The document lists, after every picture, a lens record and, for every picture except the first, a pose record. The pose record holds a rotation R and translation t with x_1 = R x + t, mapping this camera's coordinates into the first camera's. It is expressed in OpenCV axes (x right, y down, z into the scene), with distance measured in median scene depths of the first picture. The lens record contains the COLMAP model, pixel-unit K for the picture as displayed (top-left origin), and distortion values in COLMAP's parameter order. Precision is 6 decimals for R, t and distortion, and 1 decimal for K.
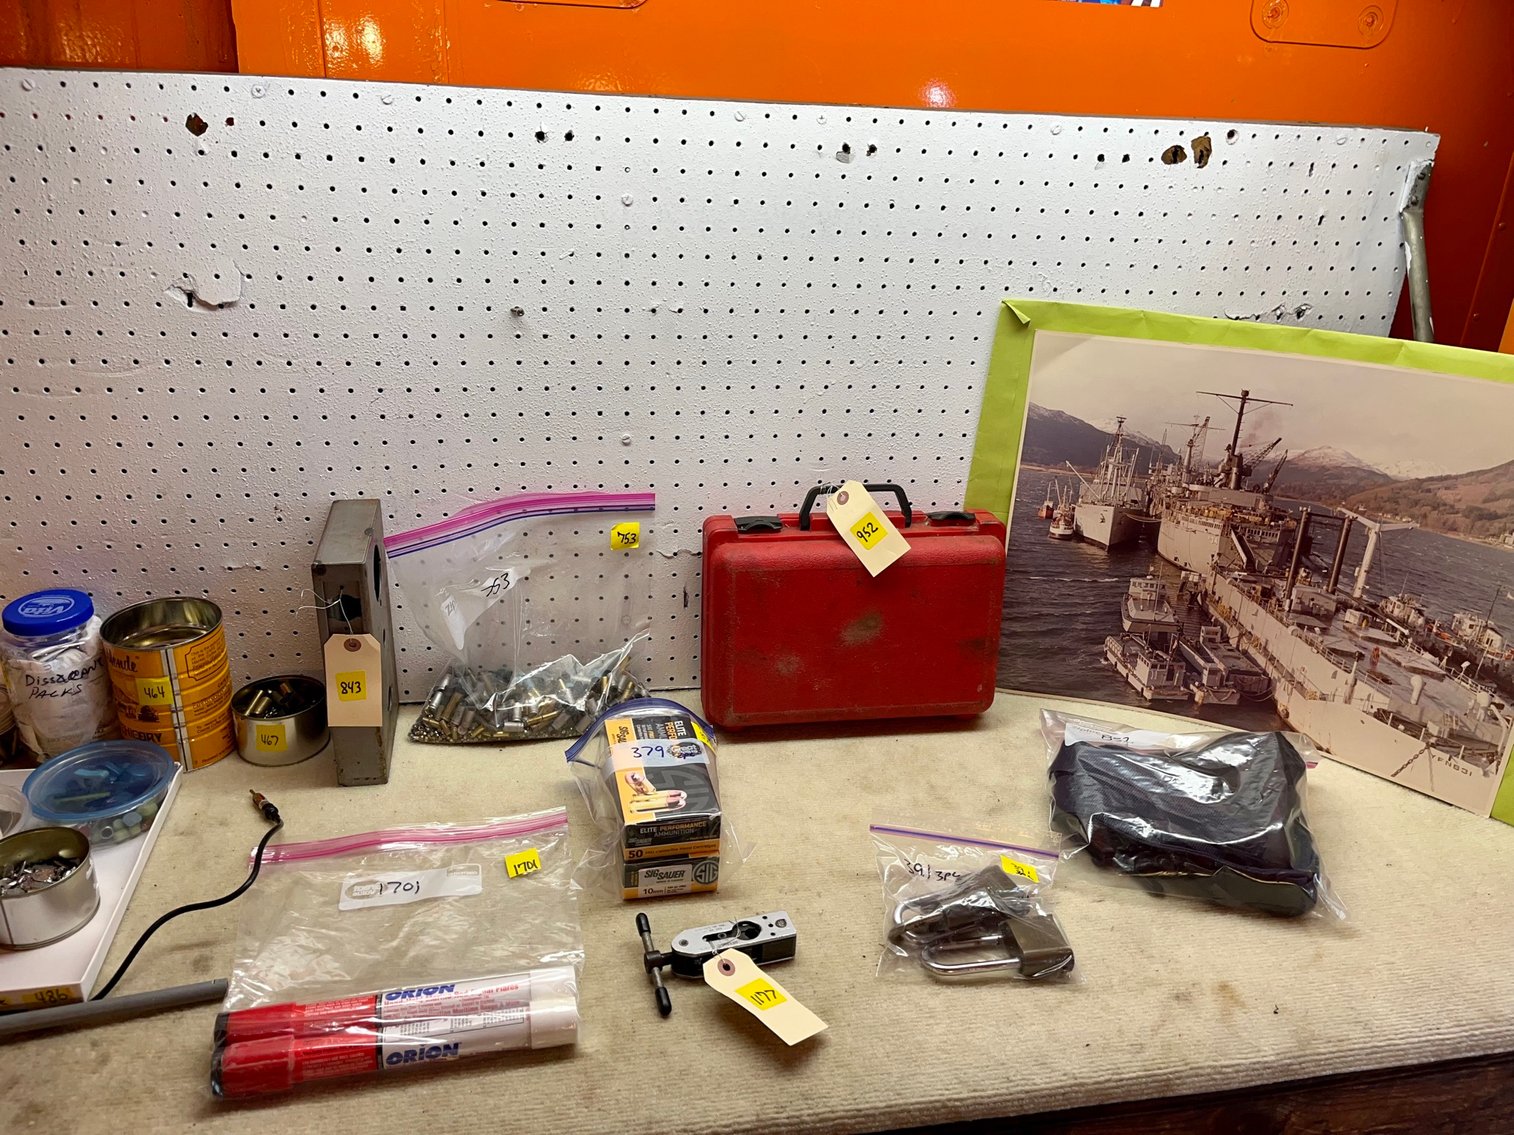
lens RADIAL K [[1122.3, 0, 759.2], [0, 1122.3, 517.6], [0, 0, 1]] dist [0.024141, -0.004254]
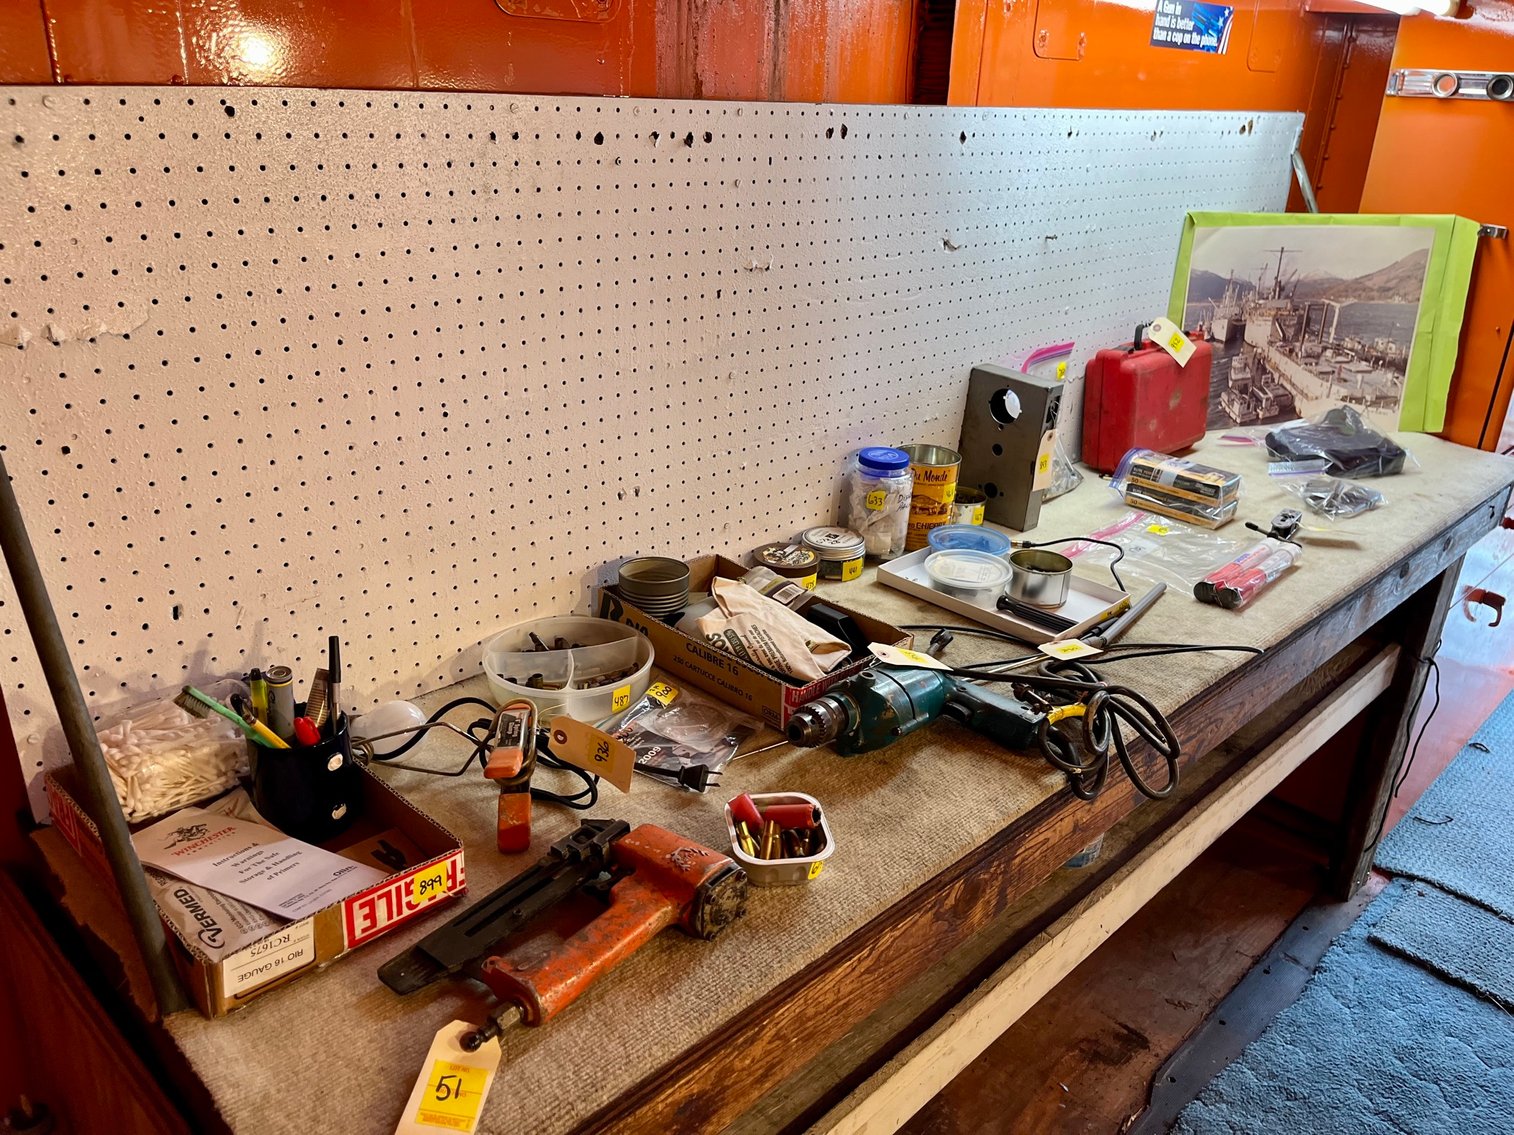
lens RADIAL K [[1122.3, 0, 759.2], [0, 1122.3, 517.6], [0, 0, 1]] dist [0.024141, -0.004254]
pose [[0.833559, -0.216857, 0.508088, -1.427005], [0.211370, 0.974943, 0.069347, 0.018612], [-0.510395, 0.049590, 0.858509, -0.207258]]
